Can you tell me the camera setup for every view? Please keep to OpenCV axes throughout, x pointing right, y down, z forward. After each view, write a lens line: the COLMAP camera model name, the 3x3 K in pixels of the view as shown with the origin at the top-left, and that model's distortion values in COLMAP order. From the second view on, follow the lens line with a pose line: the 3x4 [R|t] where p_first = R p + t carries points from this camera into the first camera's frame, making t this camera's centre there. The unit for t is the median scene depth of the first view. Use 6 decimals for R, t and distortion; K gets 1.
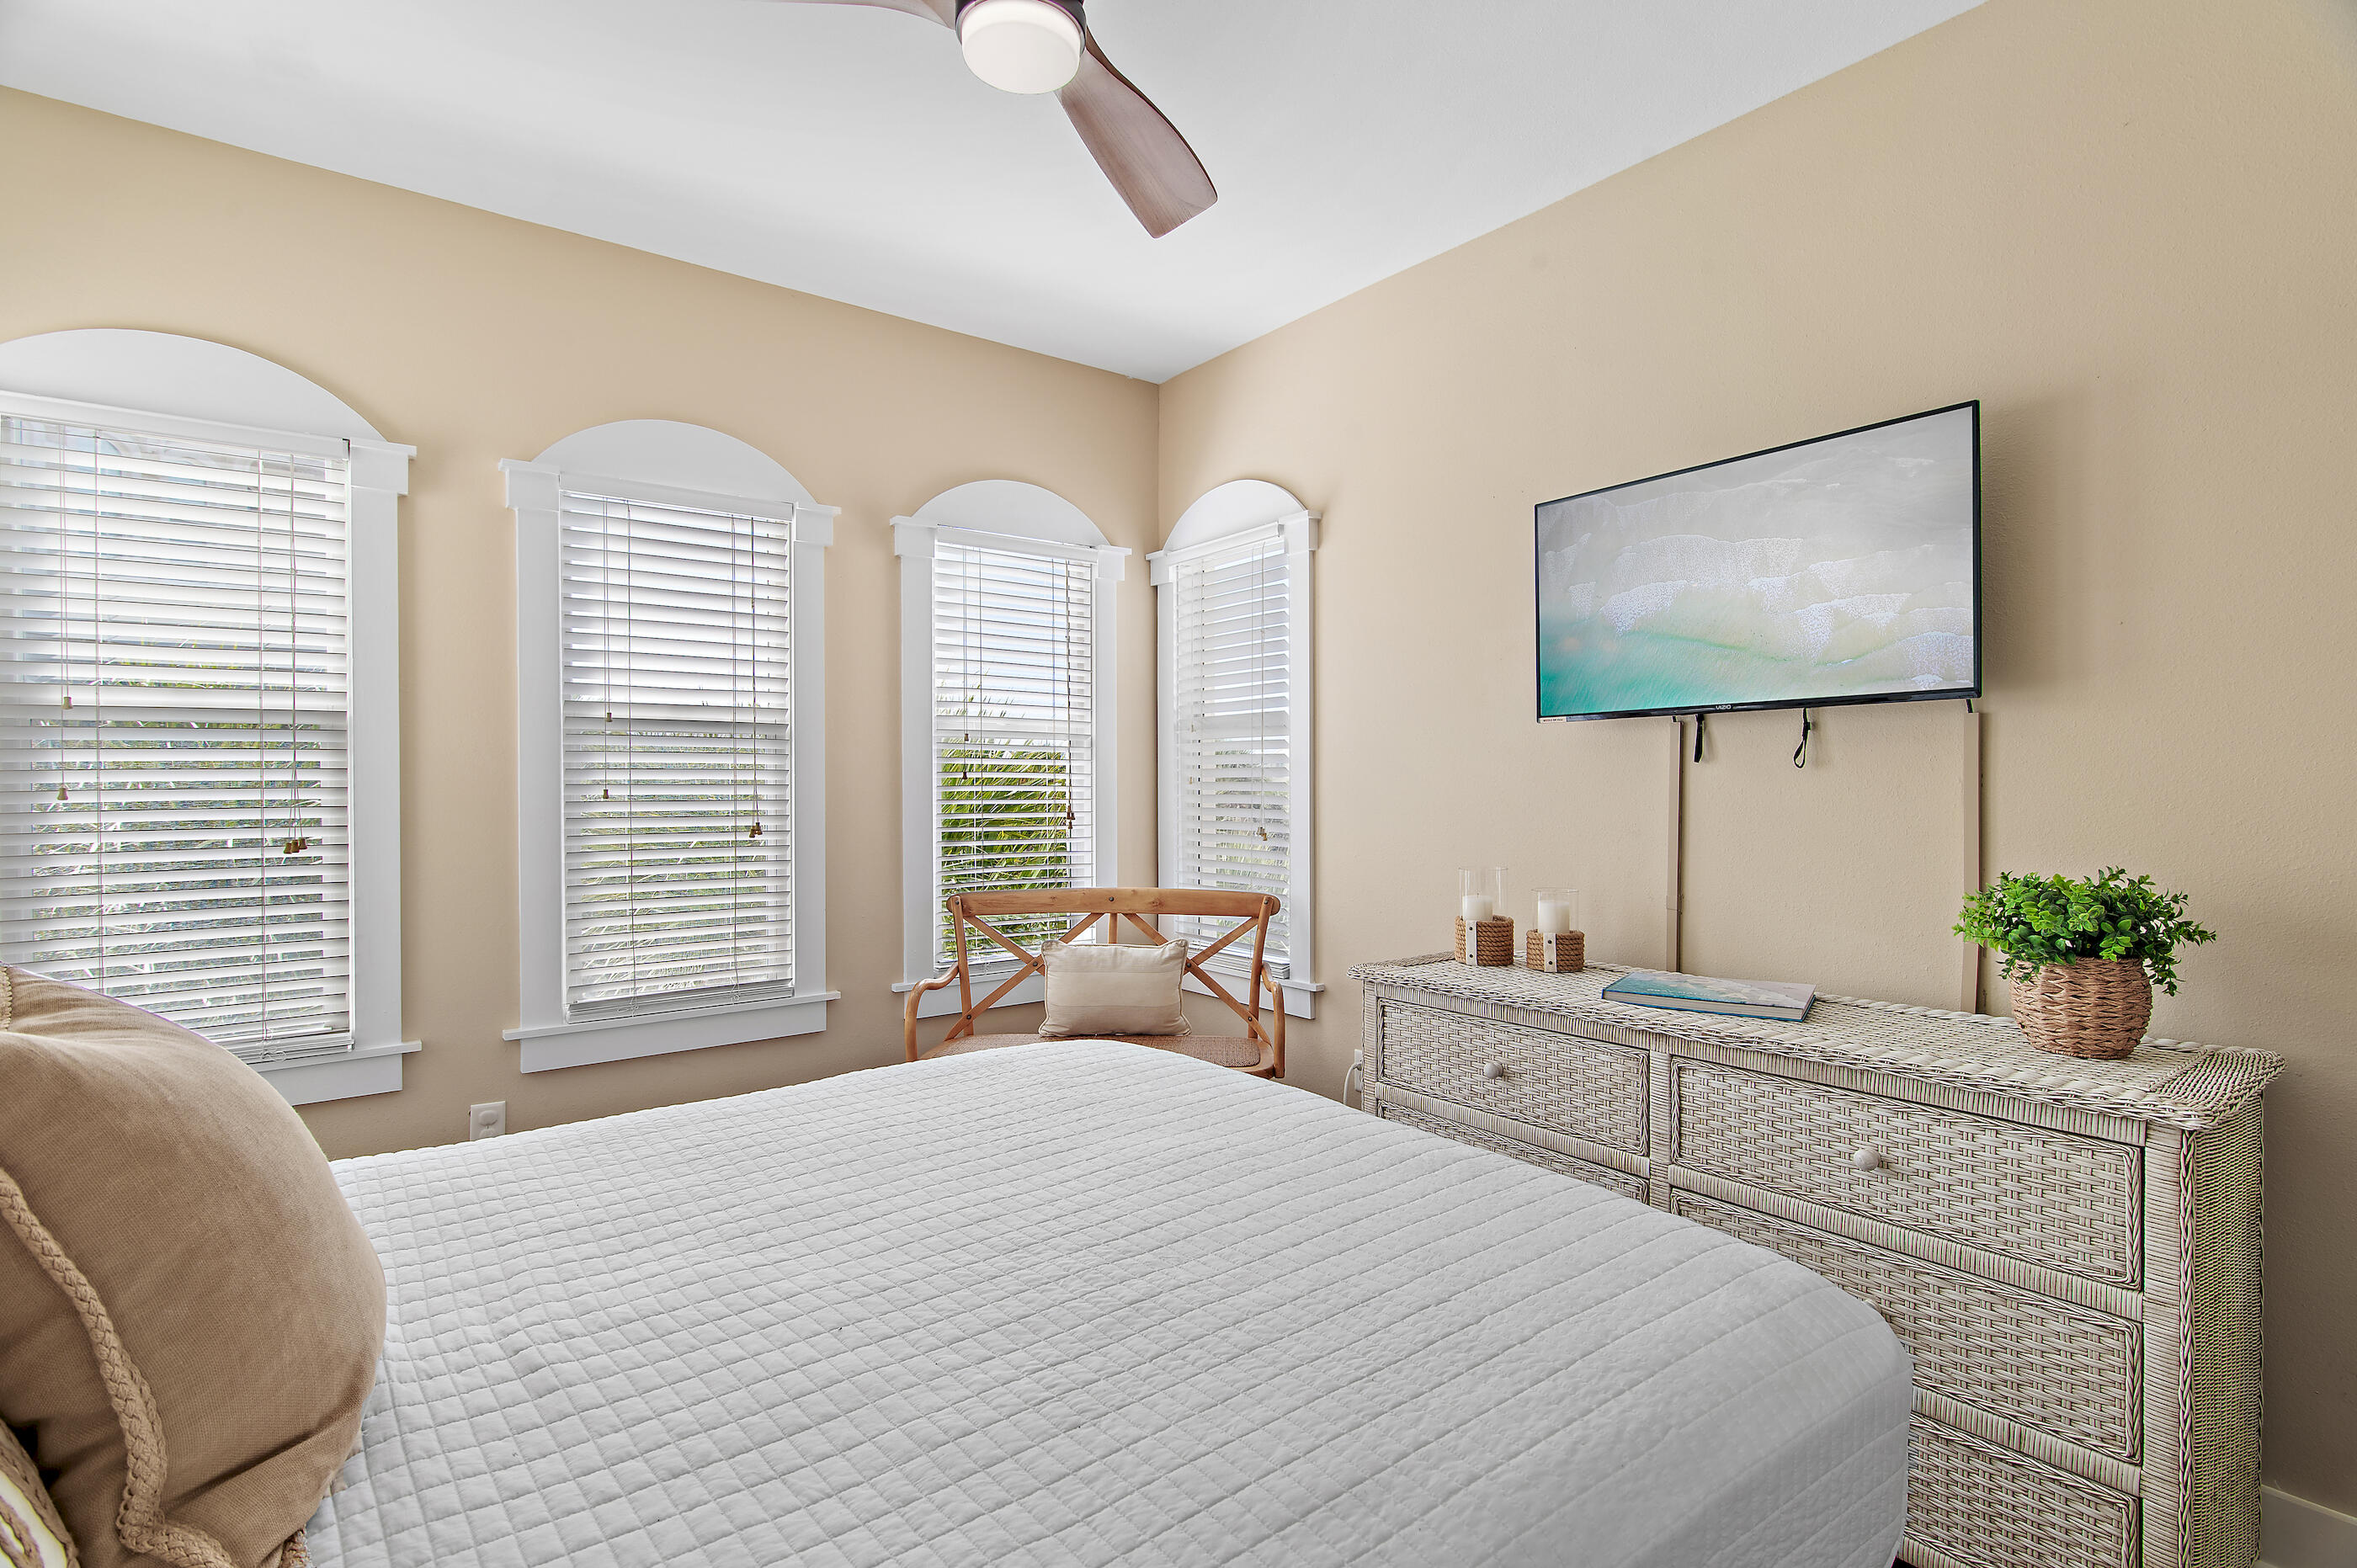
lens RADIAL K [[1175.6, 0, 1181.7], [0, 1175.6, 796.0], [0, 0, 1]] dist [-0.002984, -0.000046]
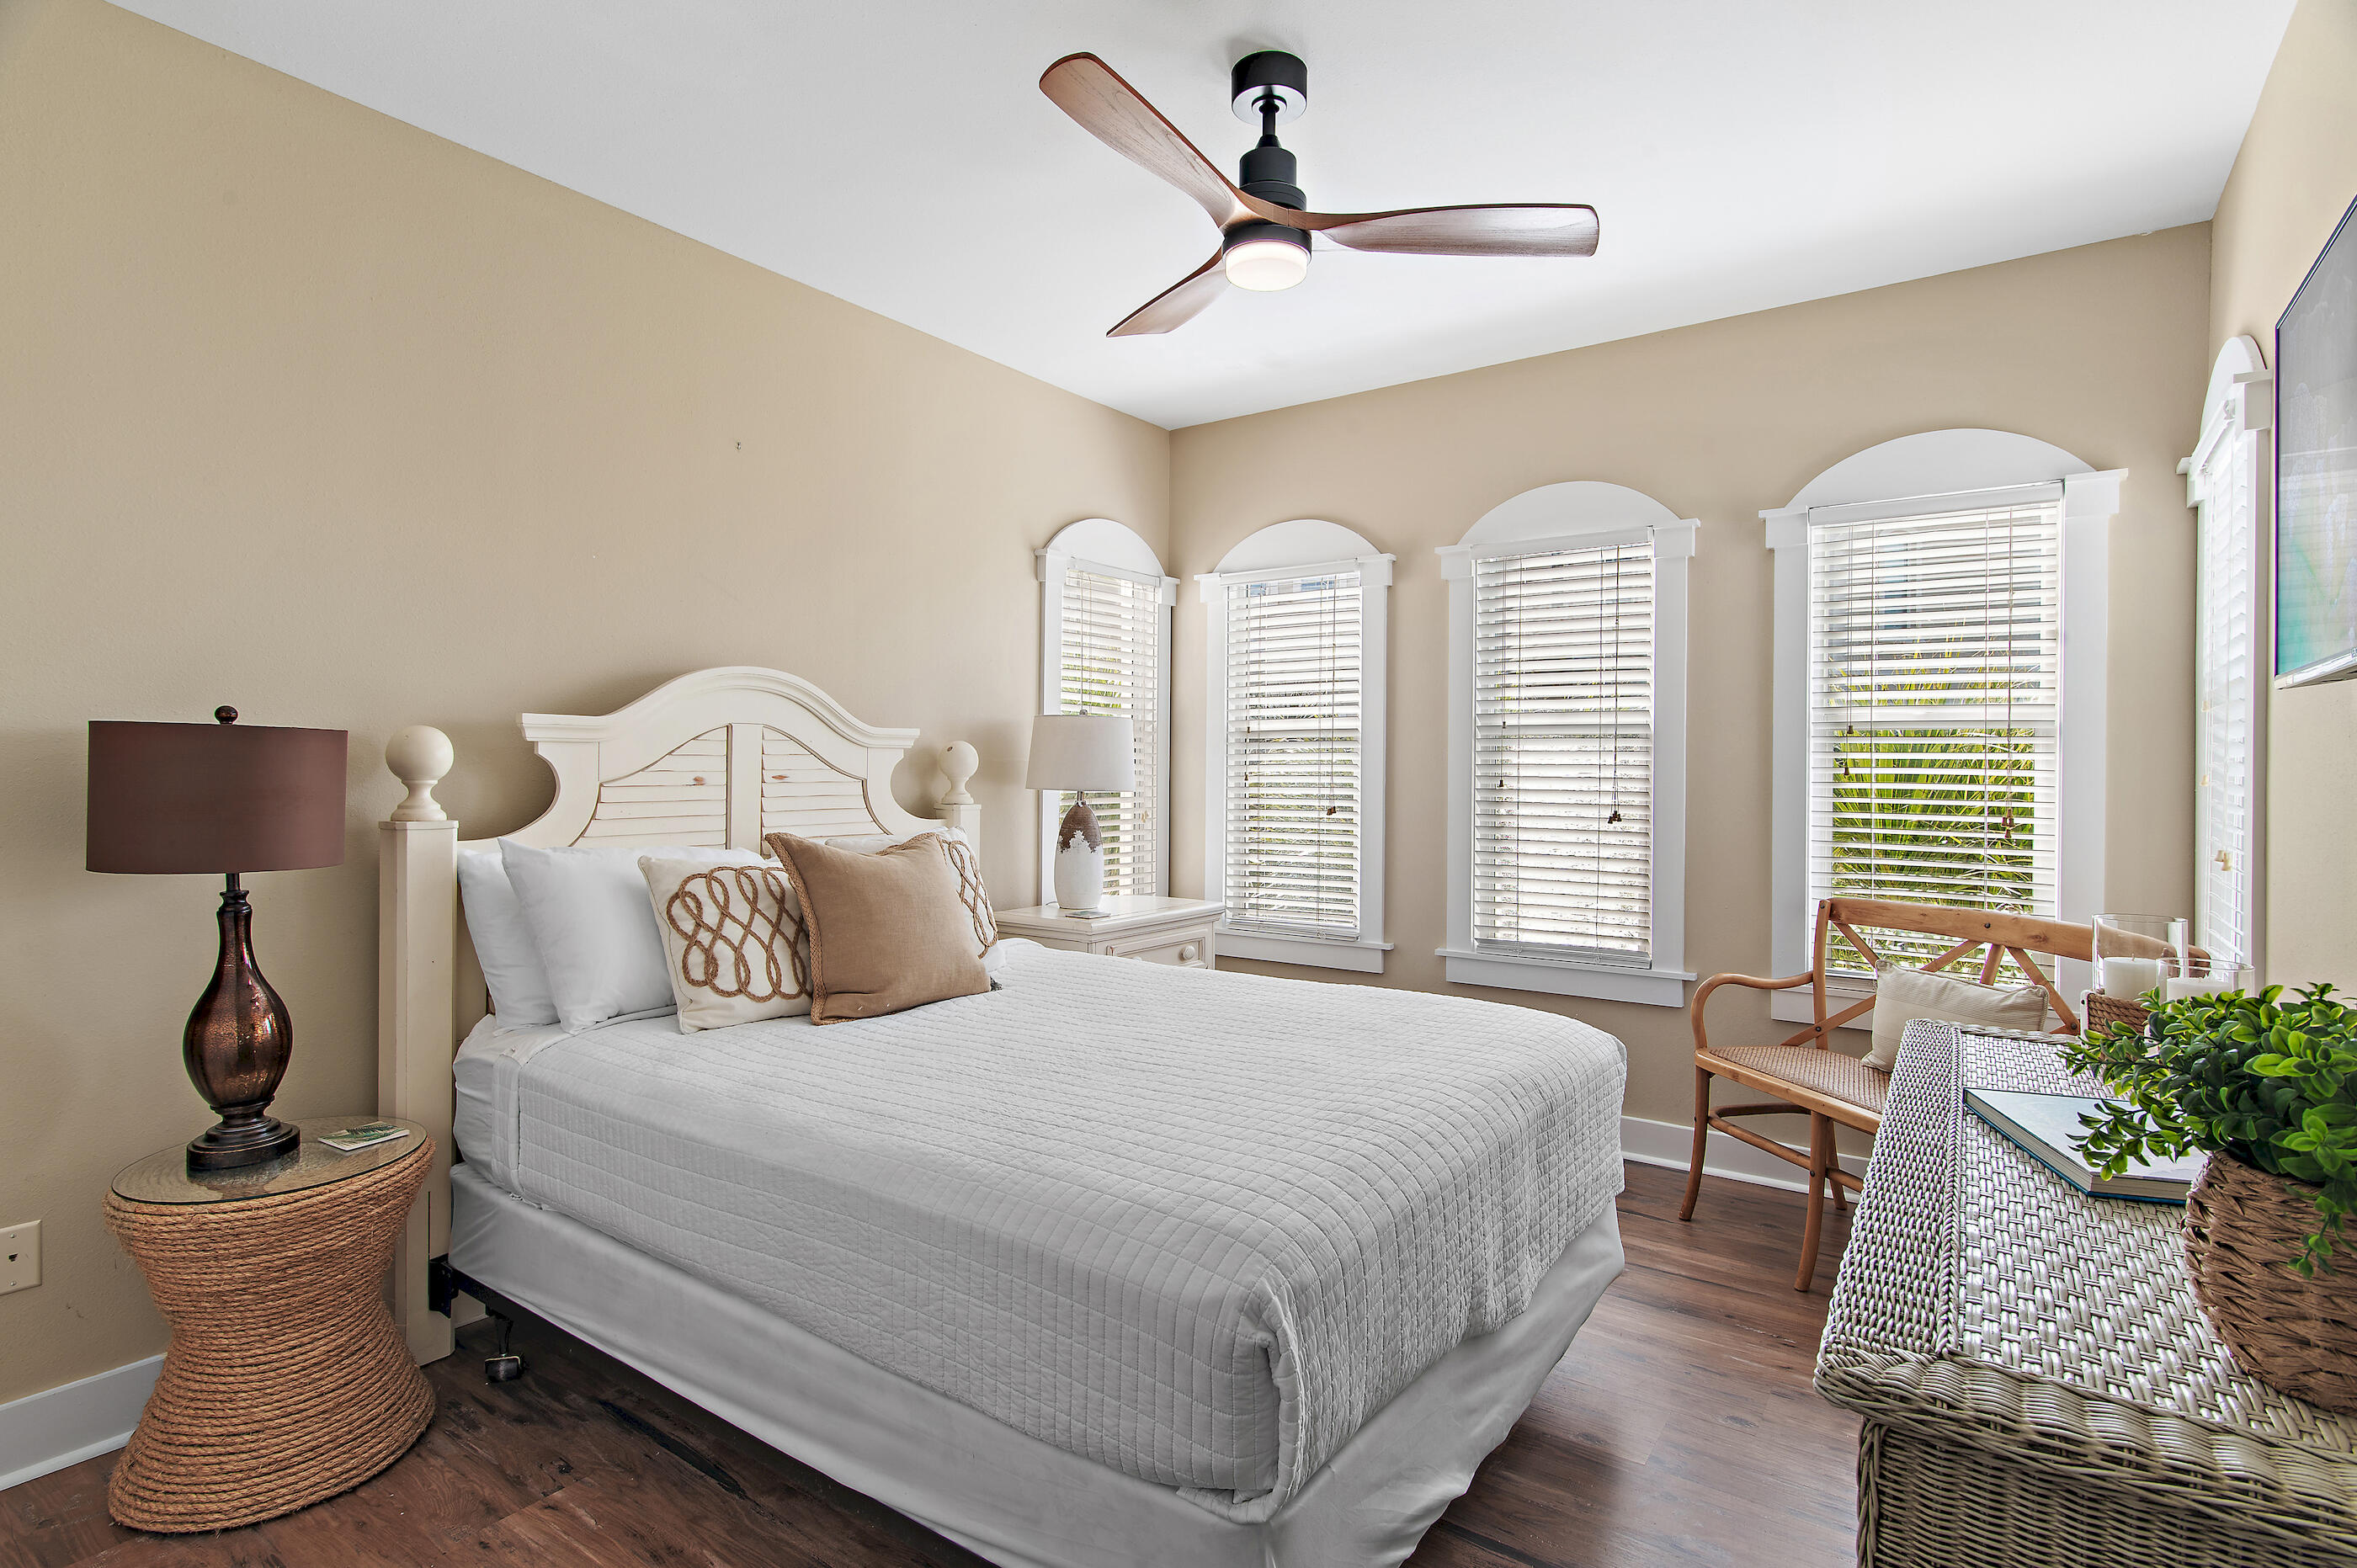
lens RADIAL K [[1175.6, 0, 1181.7], [0, 1175.6, 796.0], [0, 0, 1]] dist [-0.002984, -0.000046]
pose [[0.271007, 0.020392, -0.962361, 0.583984], [-0.028433, 0.999509, 0.013173, 0.004662], [0.962157, 0.023793, 0.271454, 0.256453]]
